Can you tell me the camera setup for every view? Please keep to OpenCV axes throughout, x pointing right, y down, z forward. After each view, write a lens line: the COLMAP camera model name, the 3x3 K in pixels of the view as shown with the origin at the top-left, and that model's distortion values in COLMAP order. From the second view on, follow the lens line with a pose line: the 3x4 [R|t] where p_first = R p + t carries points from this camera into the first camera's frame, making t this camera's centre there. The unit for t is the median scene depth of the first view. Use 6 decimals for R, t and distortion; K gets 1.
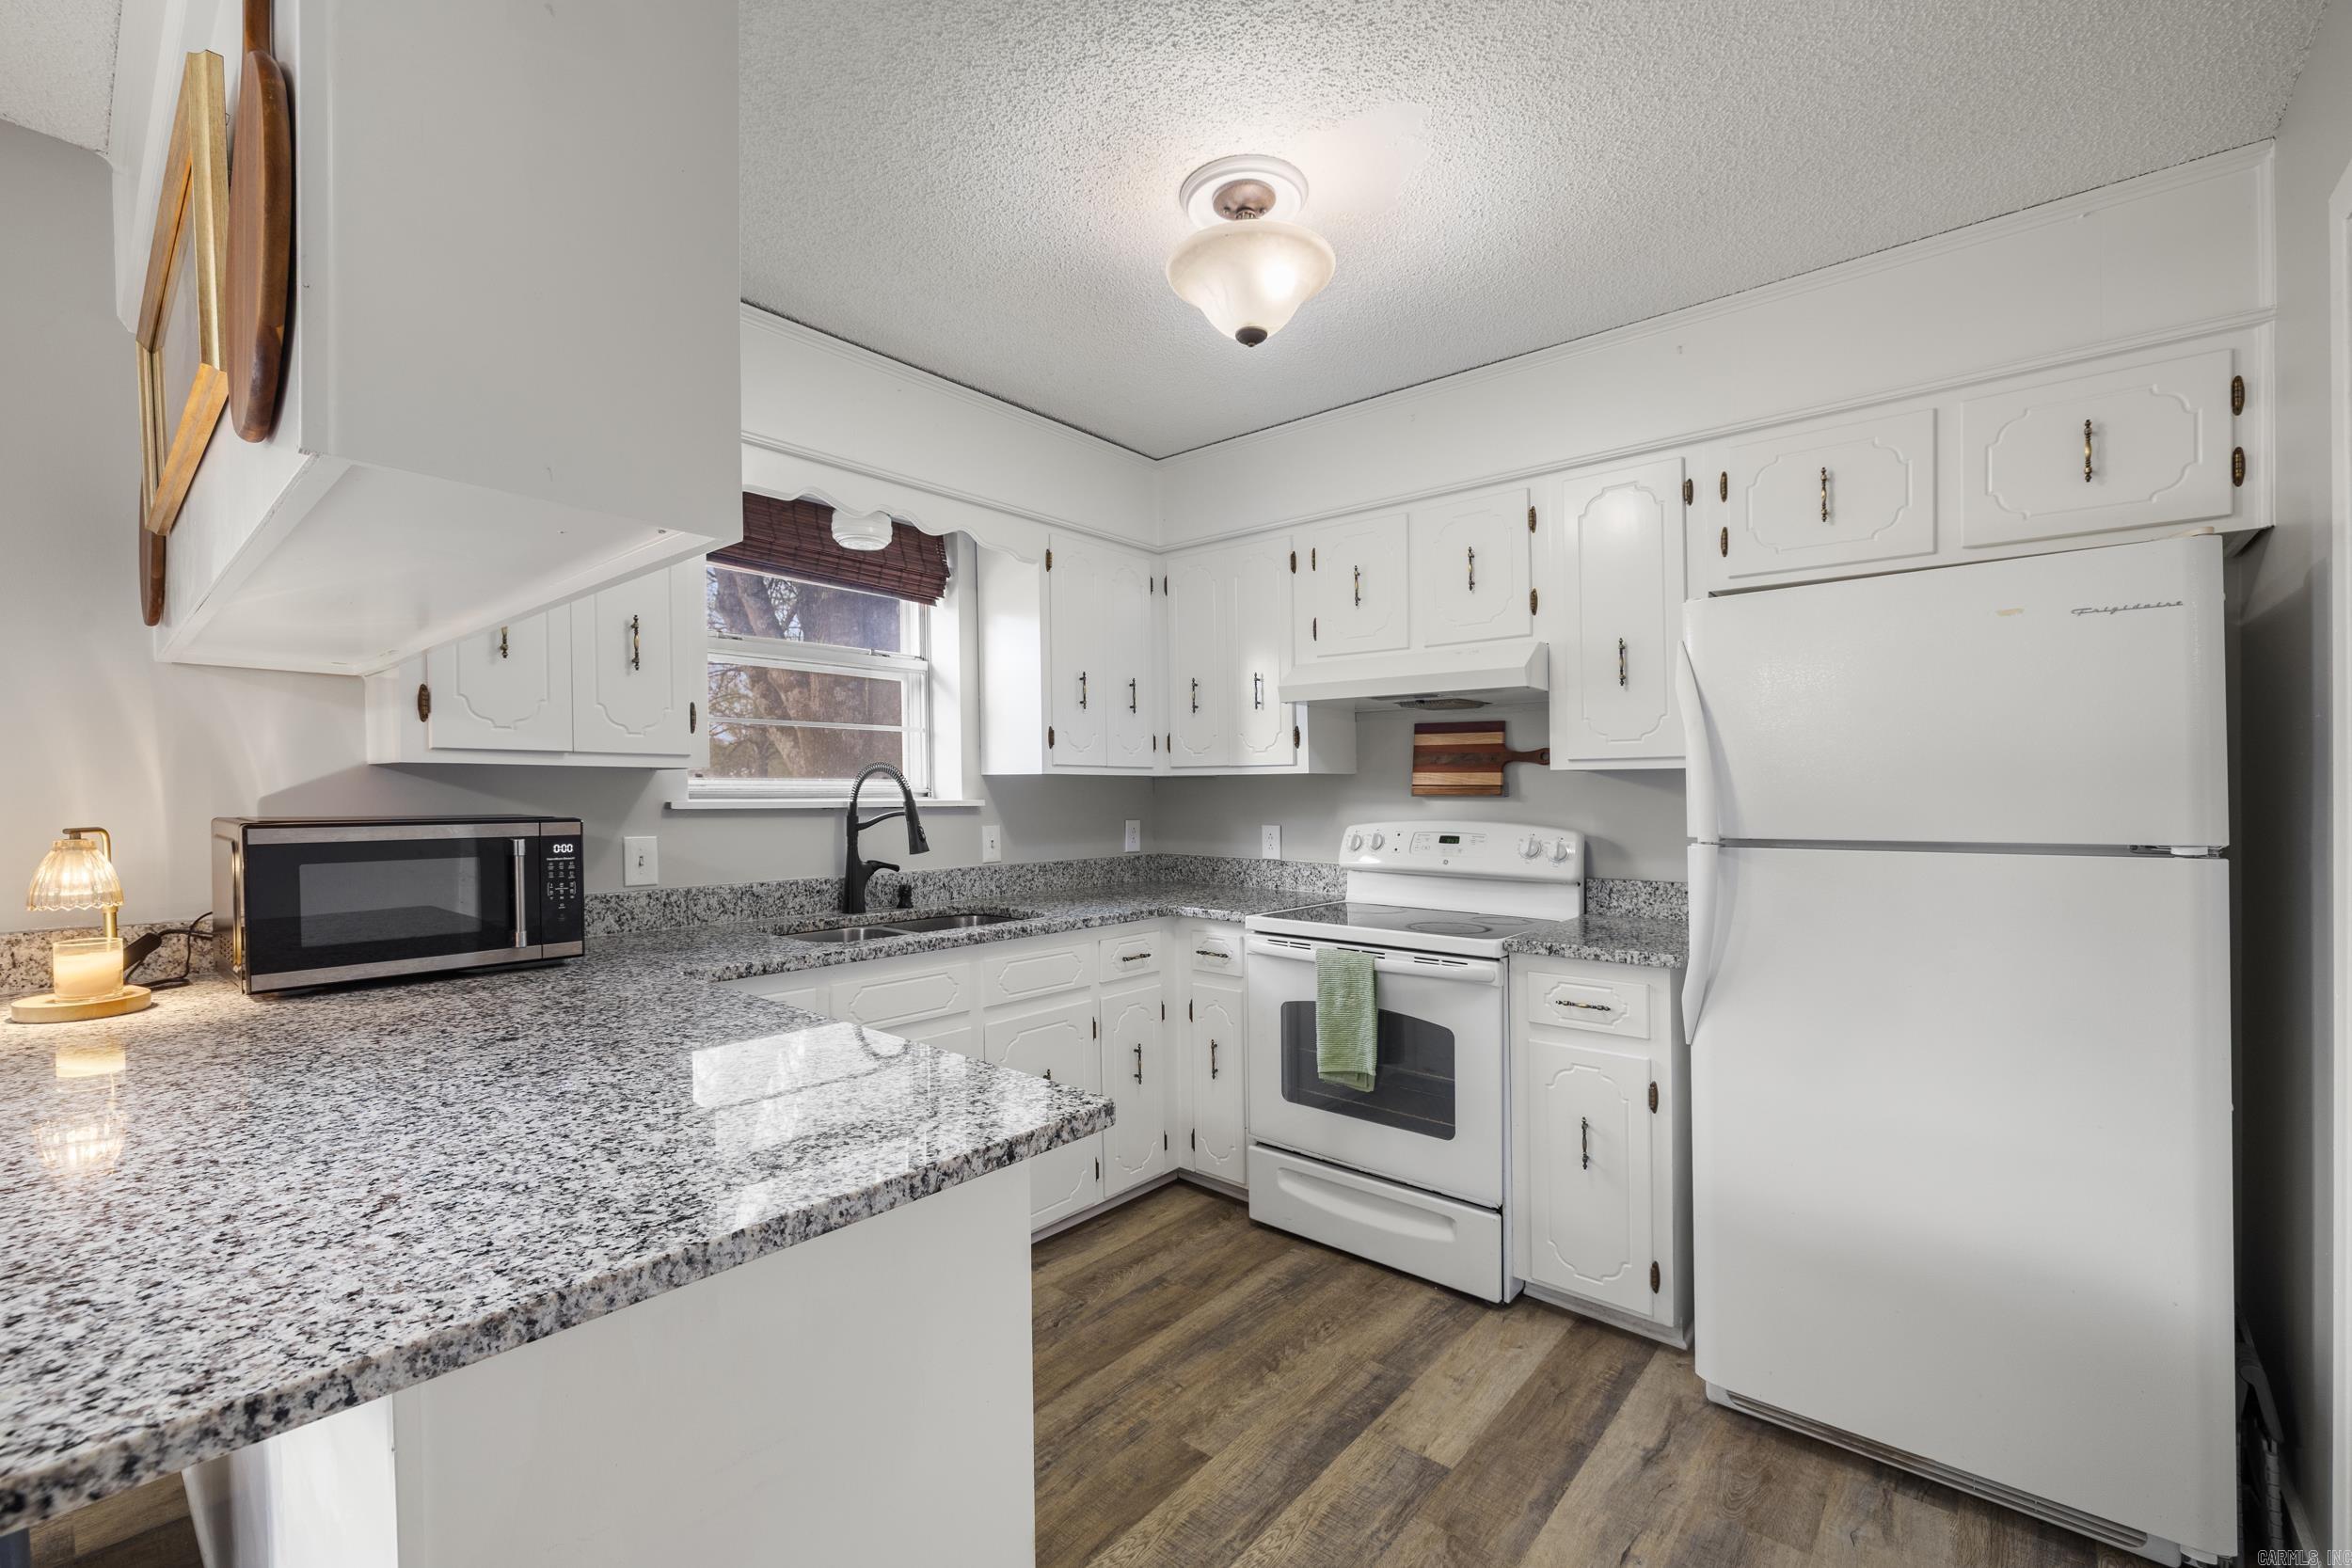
lens RADIAL K [[985.5, 0, 1164.7], [0, 985.5, 791.7], [0, 0, 1]] dist [0.001780, 0.000249]
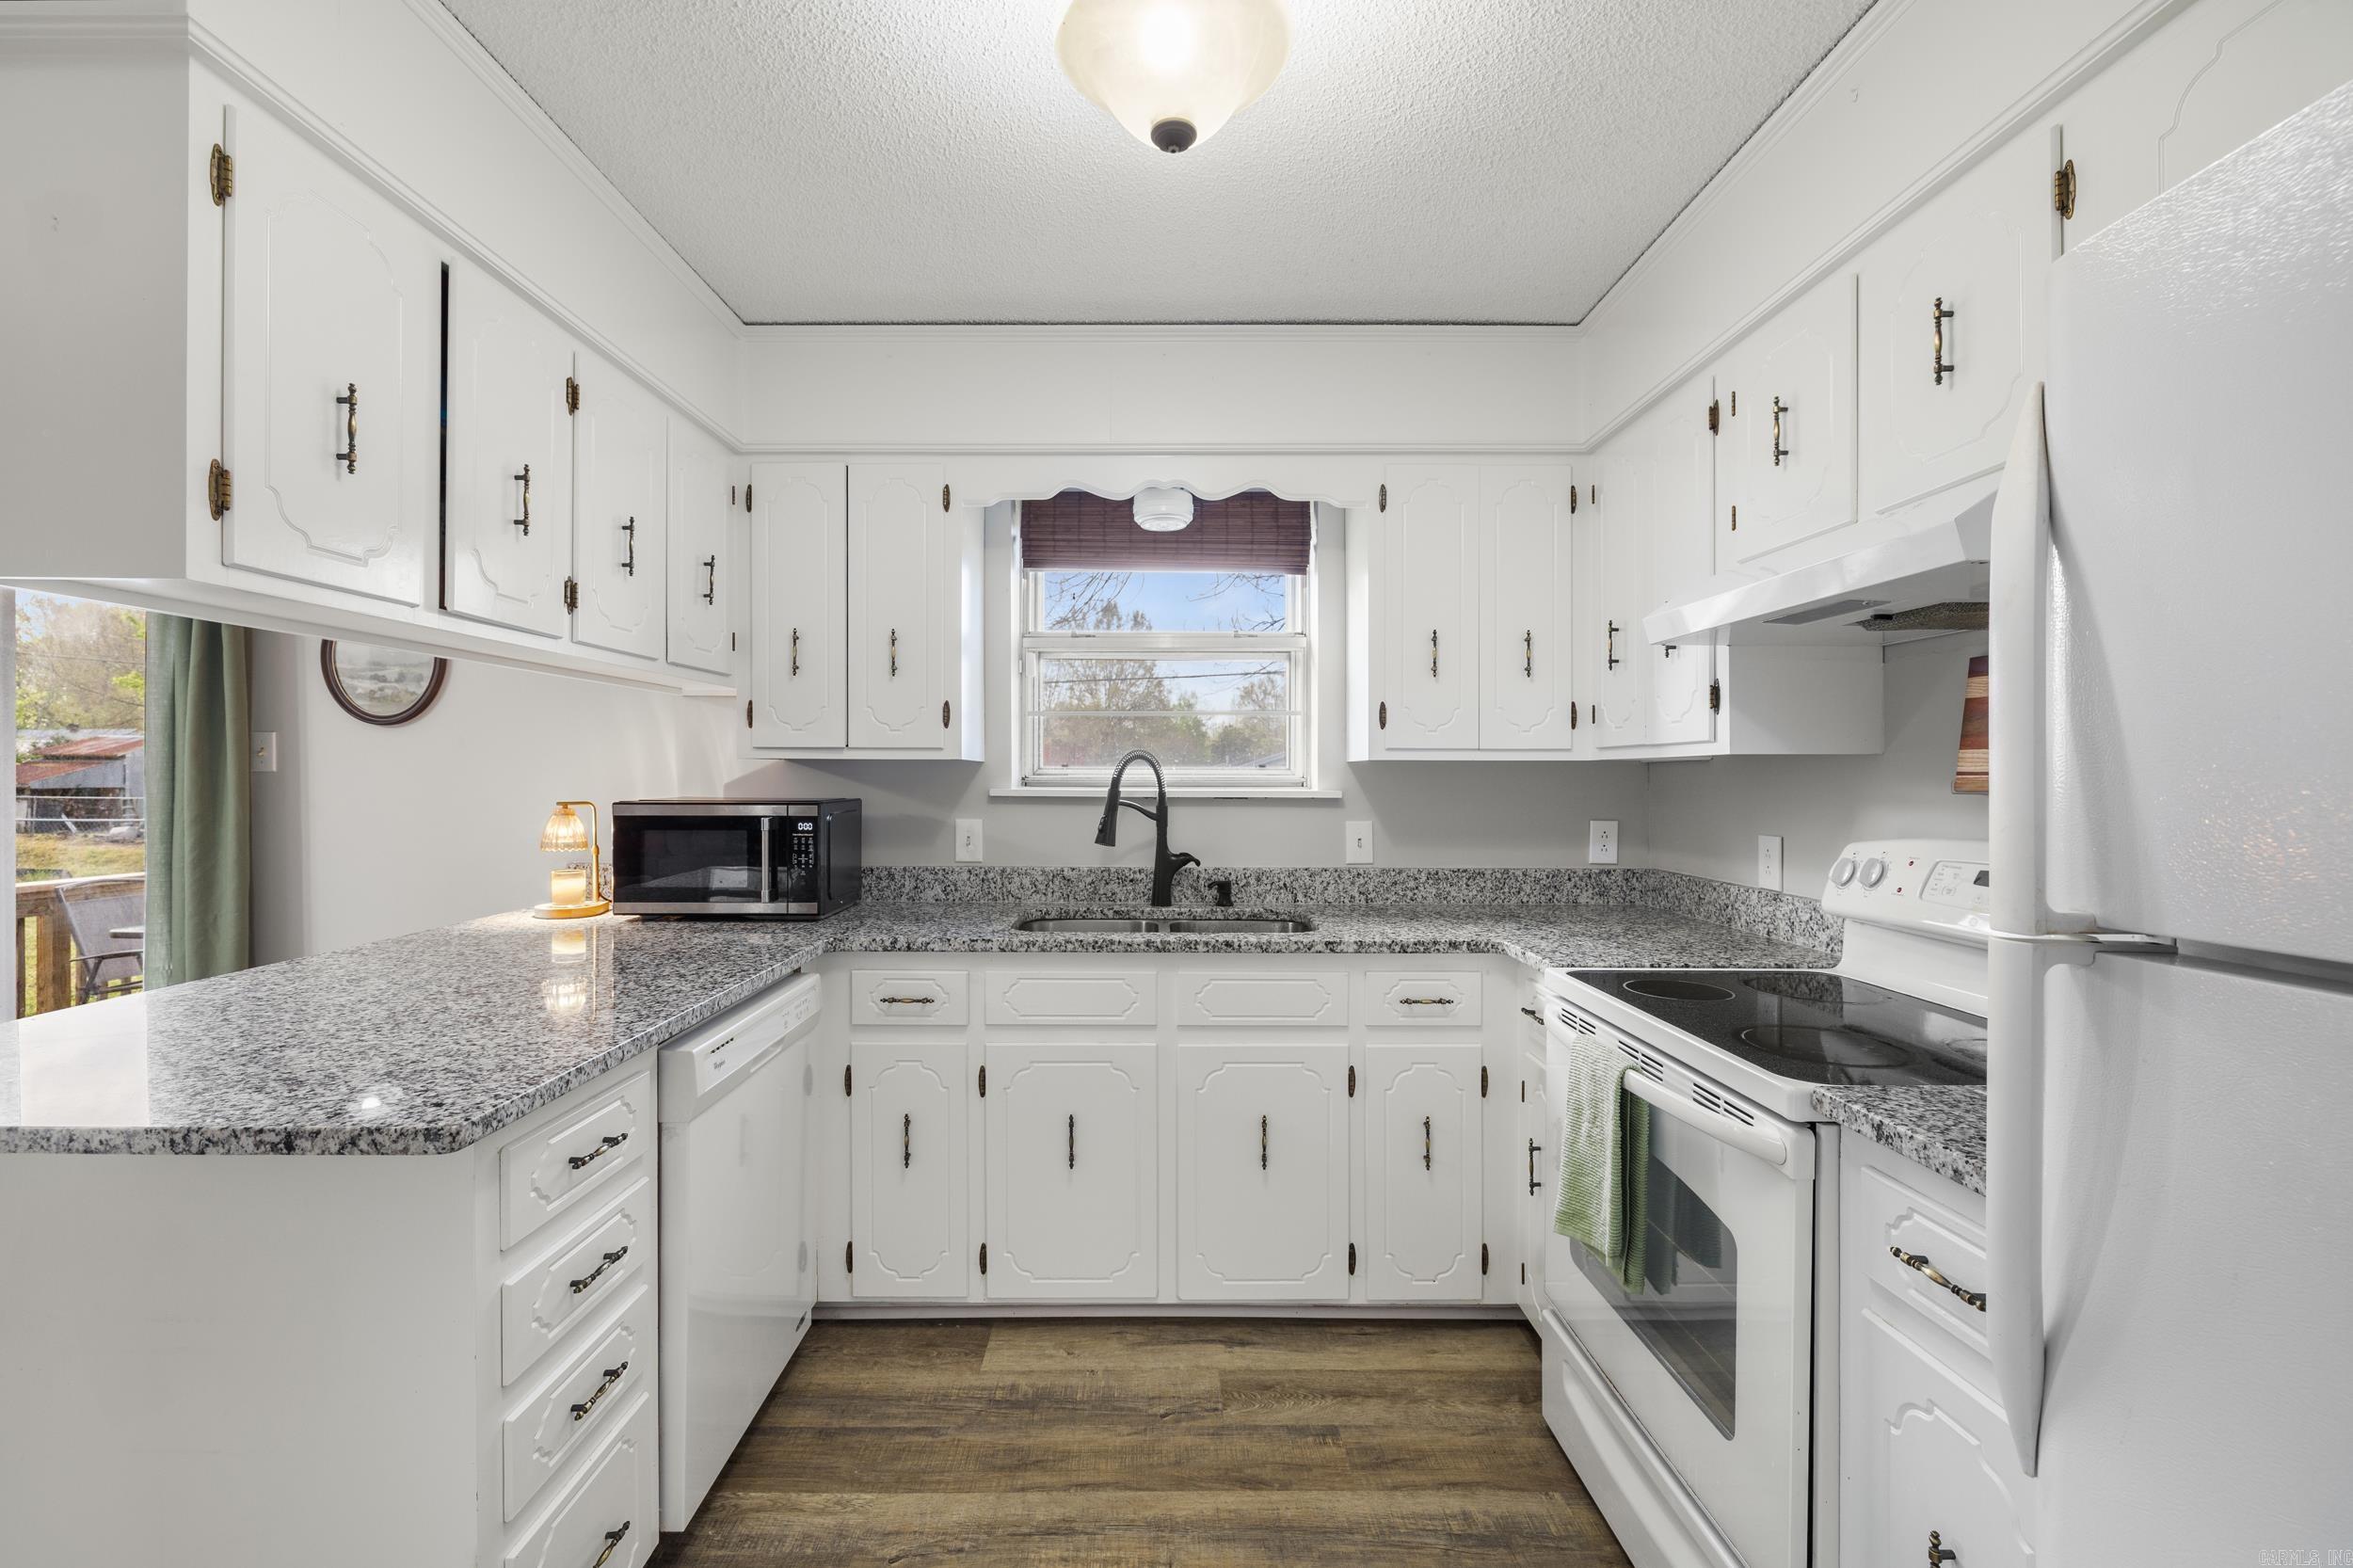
lens RADIAL K [[986.0, 0, 1165.5], [0, 986.0, 781.2], [0, 0, 1]] dist [0.001780, 0.000249]
pose [[0.653439, 0.003997, -0.756969, 0.480450], [-0.002377, 0.999992, 0.003228, -0.003519], [0.756976, -0.000310, 0.653443, 0.410528]]
